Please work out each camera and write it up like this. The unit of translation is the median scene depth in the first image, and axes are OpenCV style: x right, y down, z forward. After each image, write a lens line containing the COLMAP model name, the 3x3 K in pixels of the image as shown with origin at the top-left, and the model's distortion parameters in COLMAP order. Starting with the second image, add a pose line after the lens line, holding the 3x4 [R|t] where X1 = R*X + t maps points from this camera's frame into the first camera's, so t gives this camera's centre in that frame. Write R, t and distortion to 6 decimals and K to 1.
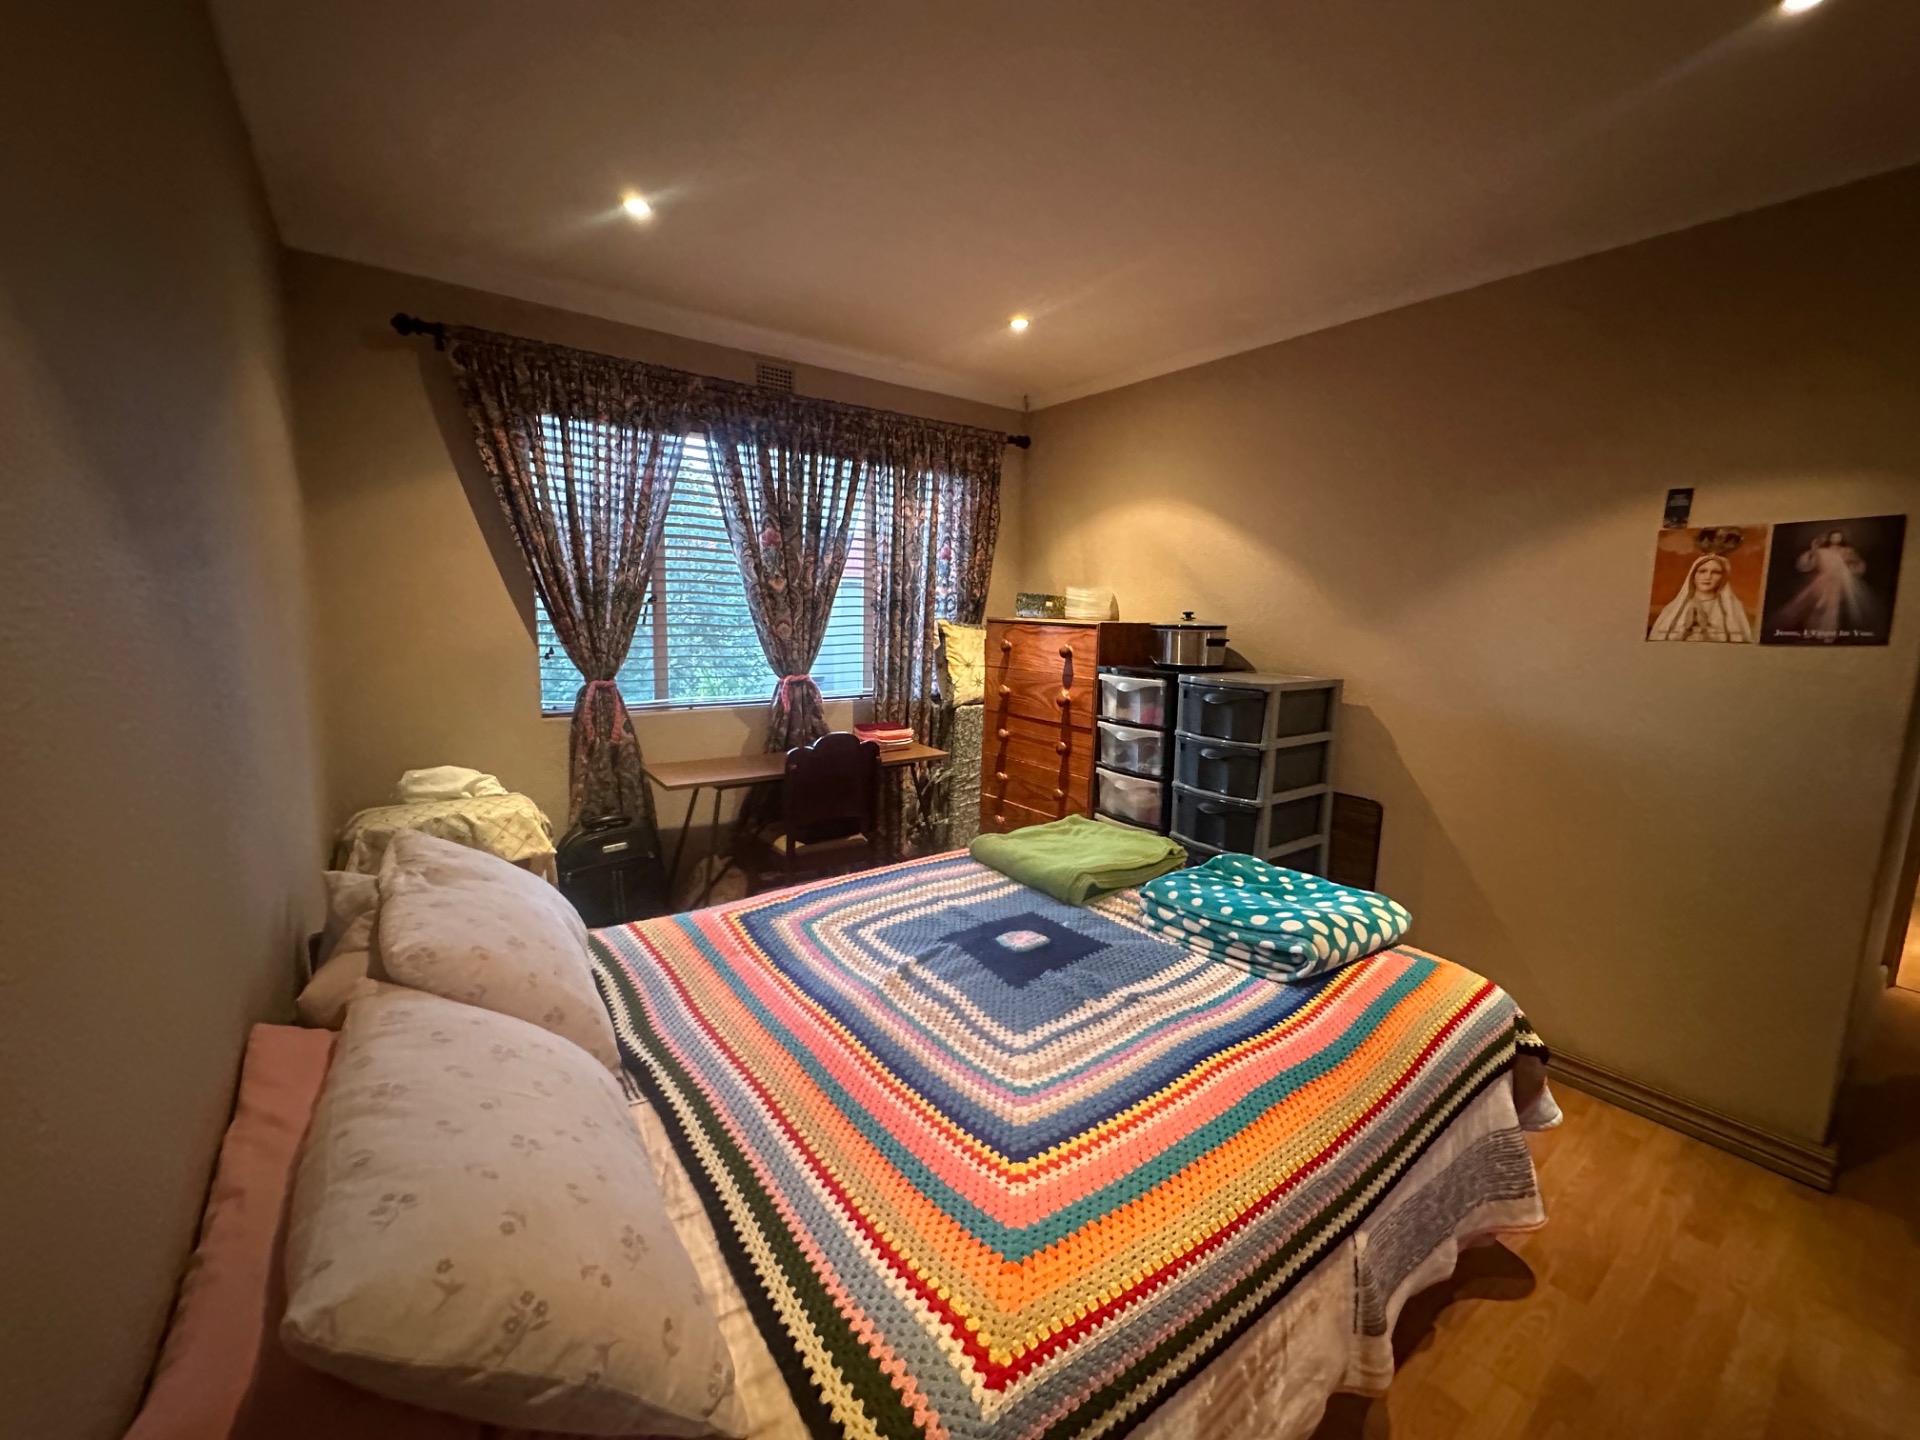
lens RADIAL K [[765.3, 0, 956.0], [0, 765.3, 721.0], [0, 0, 1]] dist [-0.000627, 0.000516]
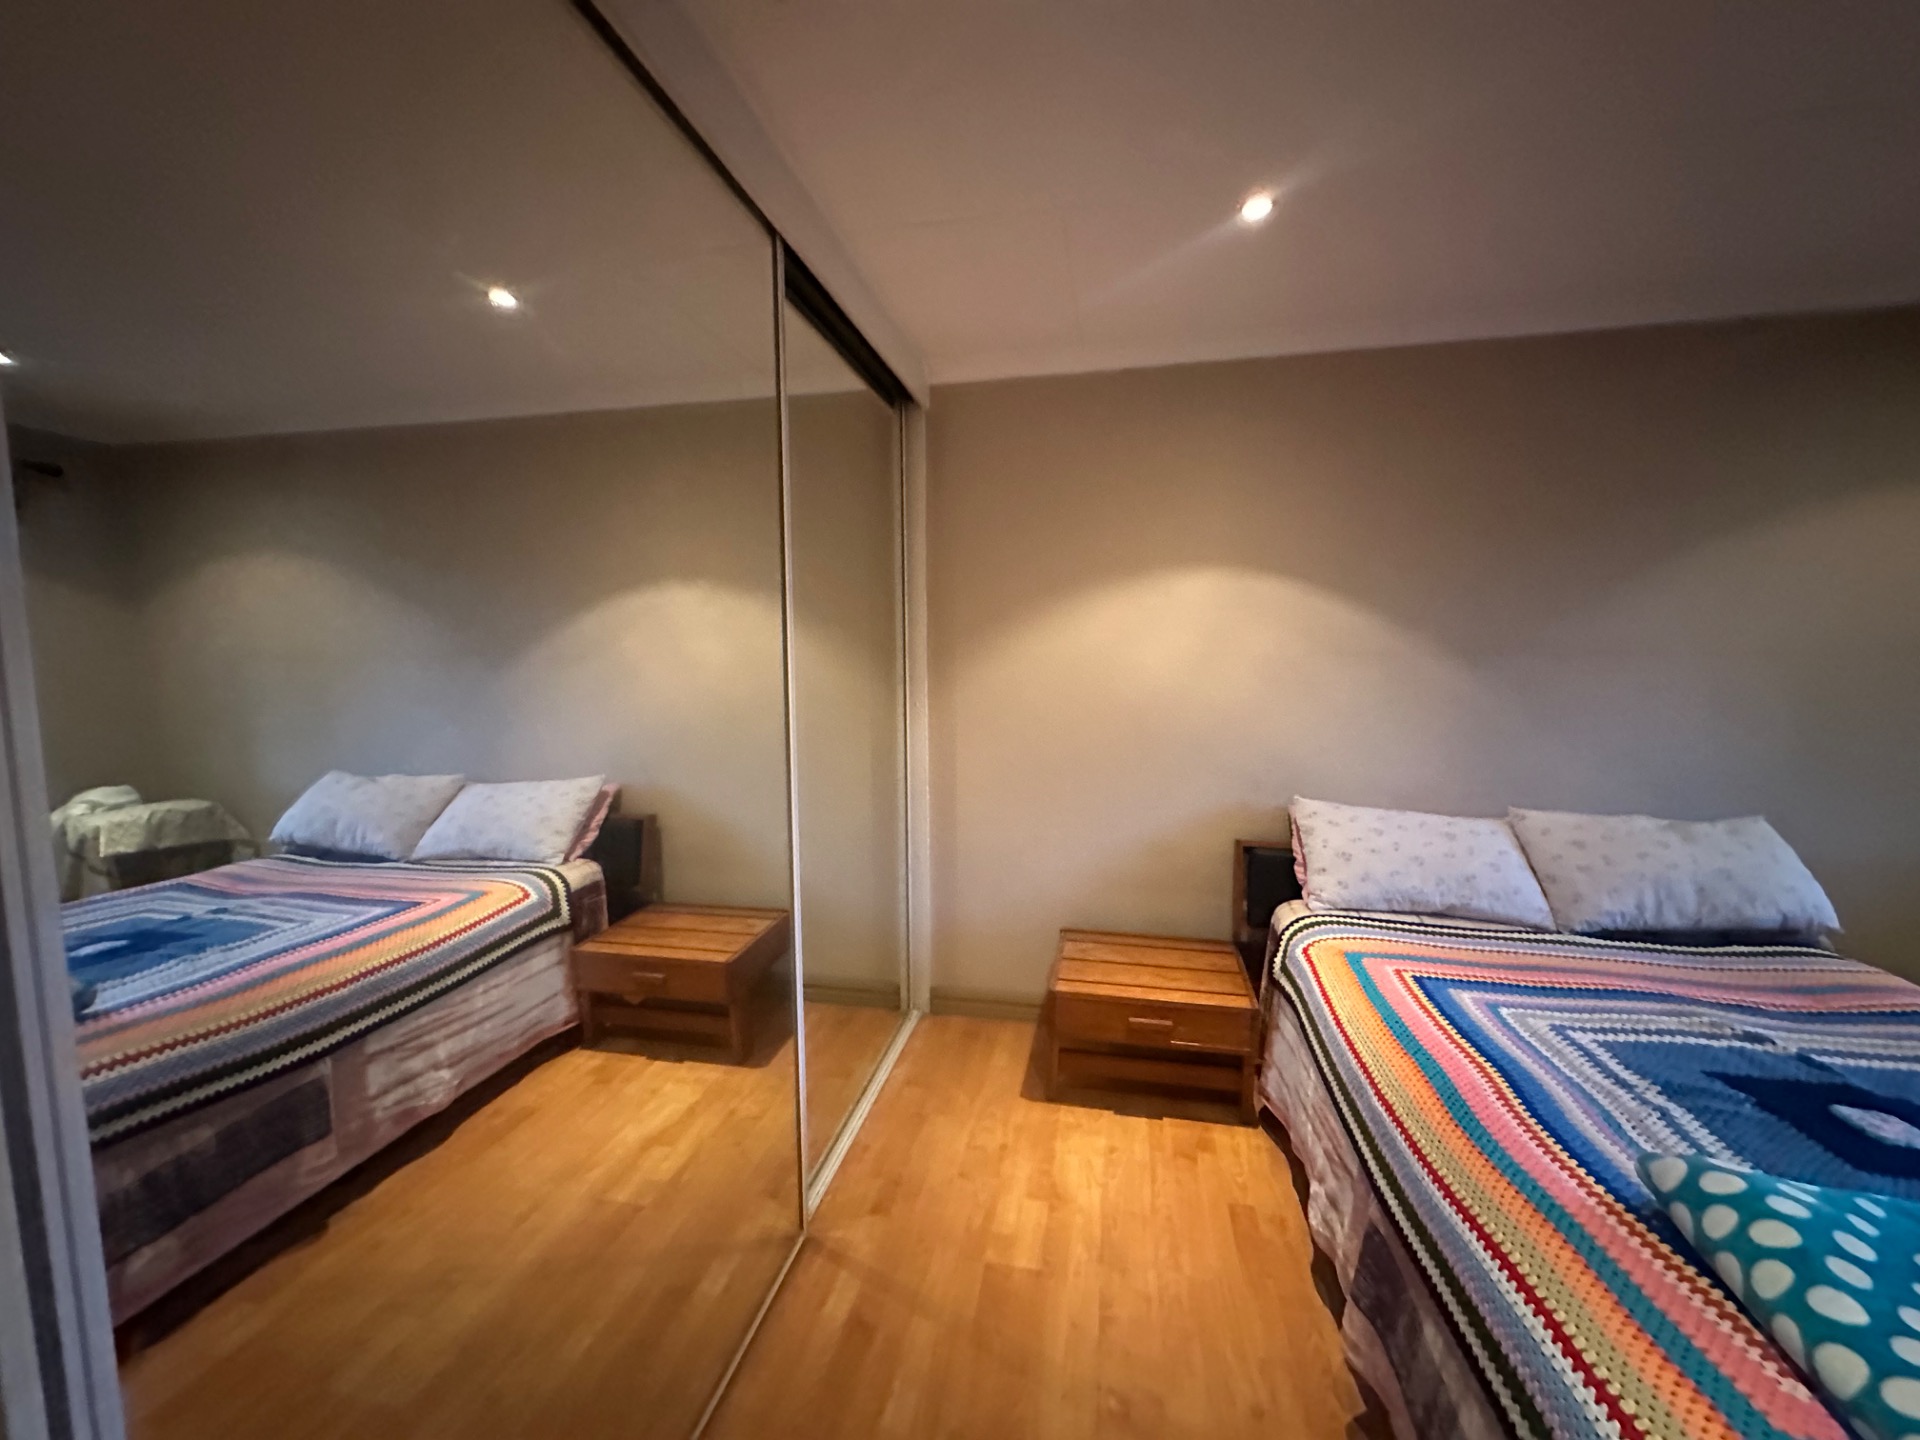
lens RADIAL K [[765.3, 0, 956.0], [0, 765.3, 721.0], [0, 0, 1]] dist [-0.000627, 0.000516]
pose [[-0.749923, 0.043971, -0.660062, 1.131510], [-0.107792, 0.976331, 0.187506, -0.115790], [0.652684, 0.211764, -0.727434, 0.837910]]
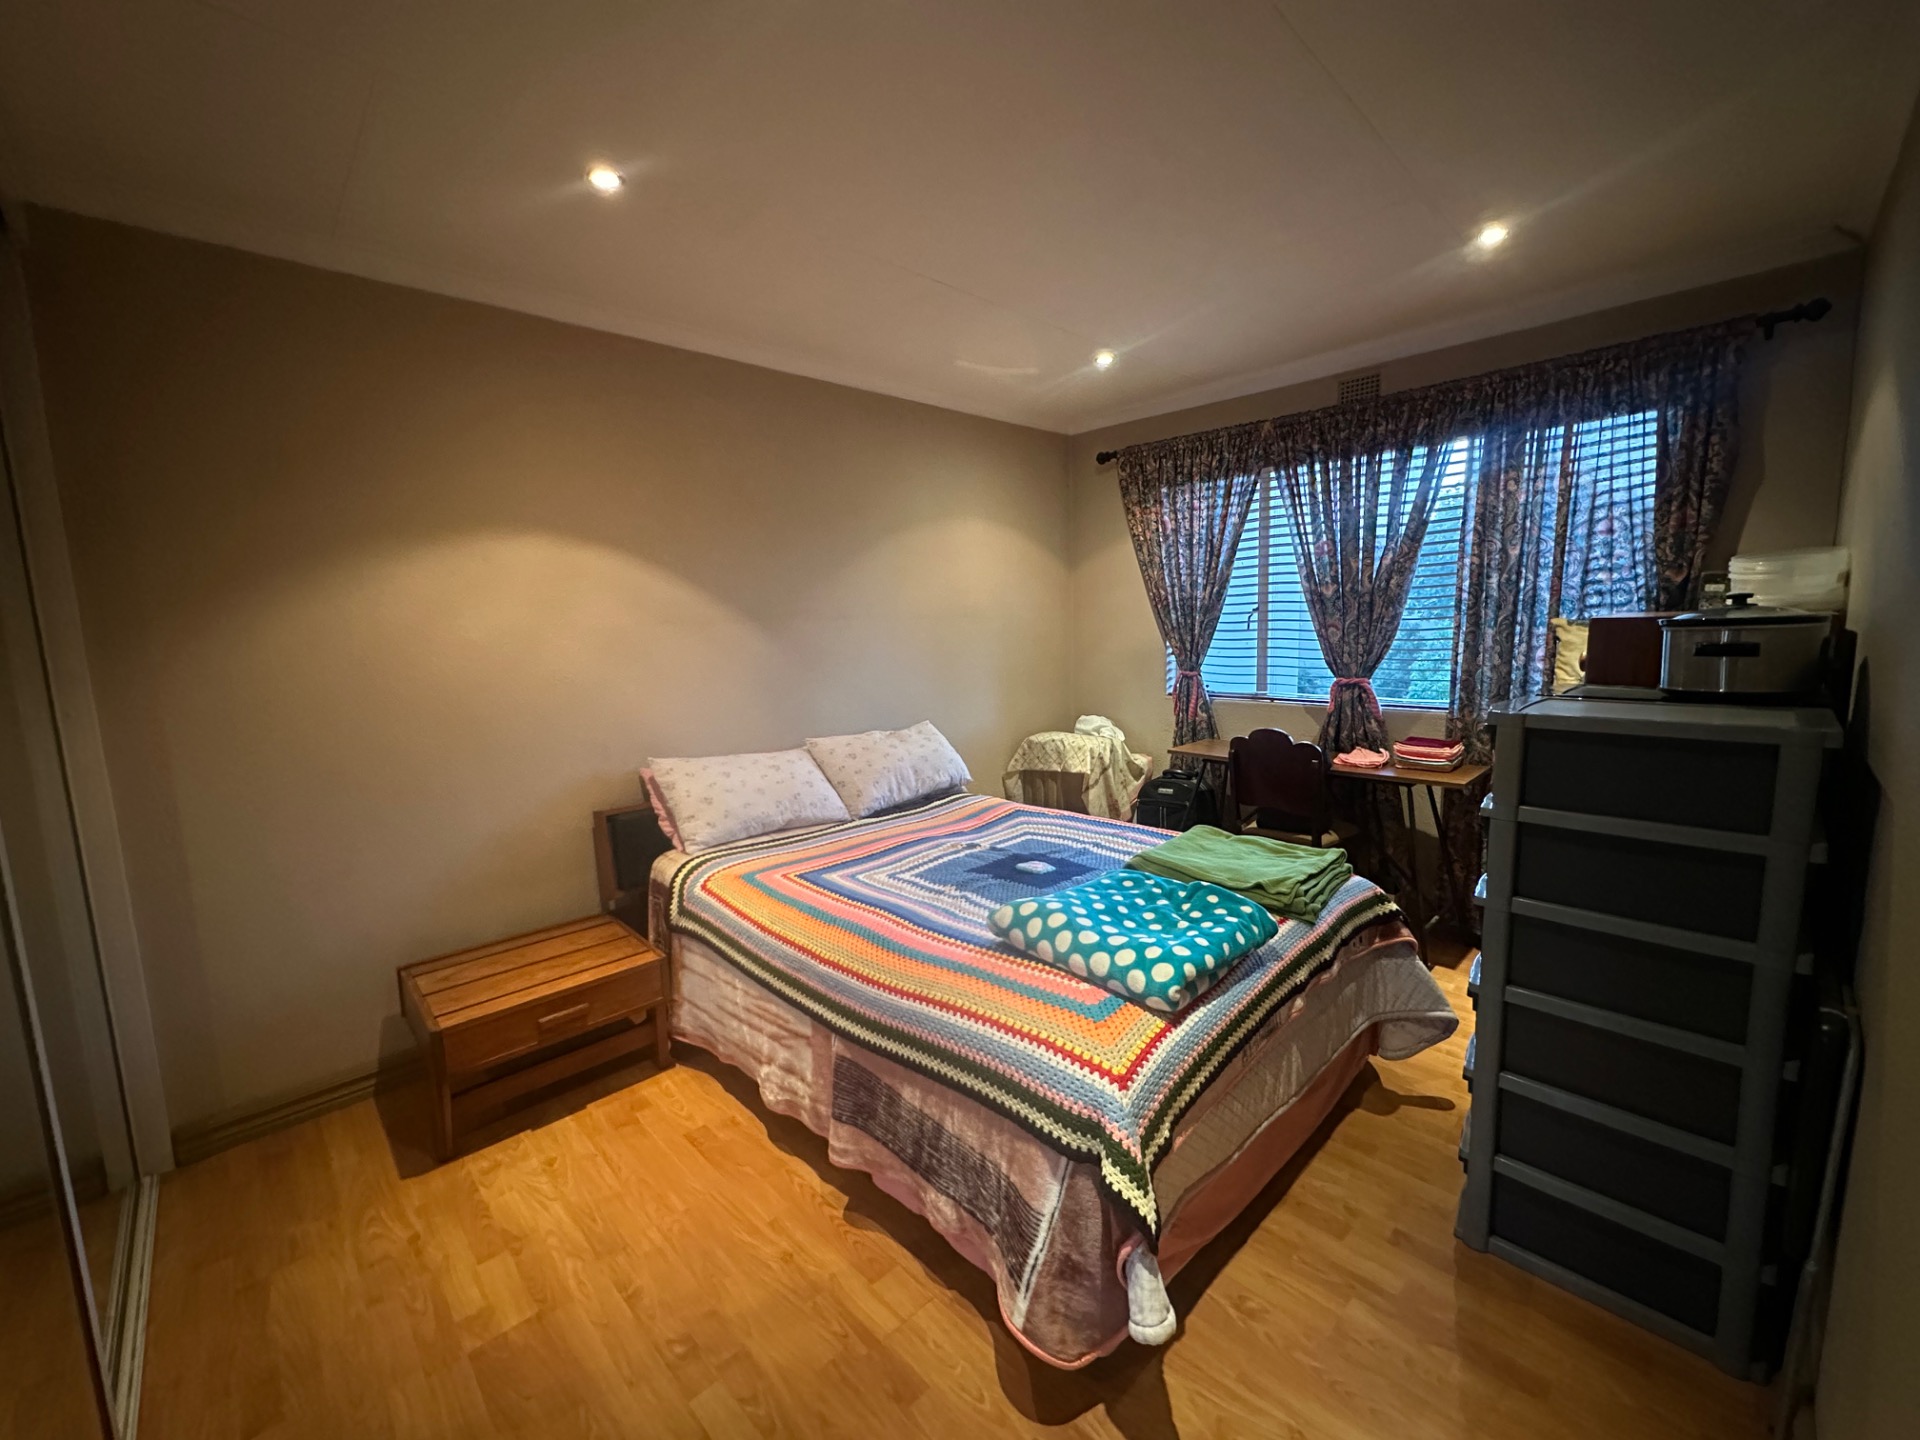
lens RADIAL K [[765.3, 0, 956.0], [0, 765.3, 721.0], [0, 0, 1]] dist [-0.000627, 0.000516]
pose [[0.125876, 0.105760, -0.986392, 1.278930], [-0.117463, 0.988896, 0.091039, -0.061792], [0.985067, 0.104405, 0.136901, 0.631949]]
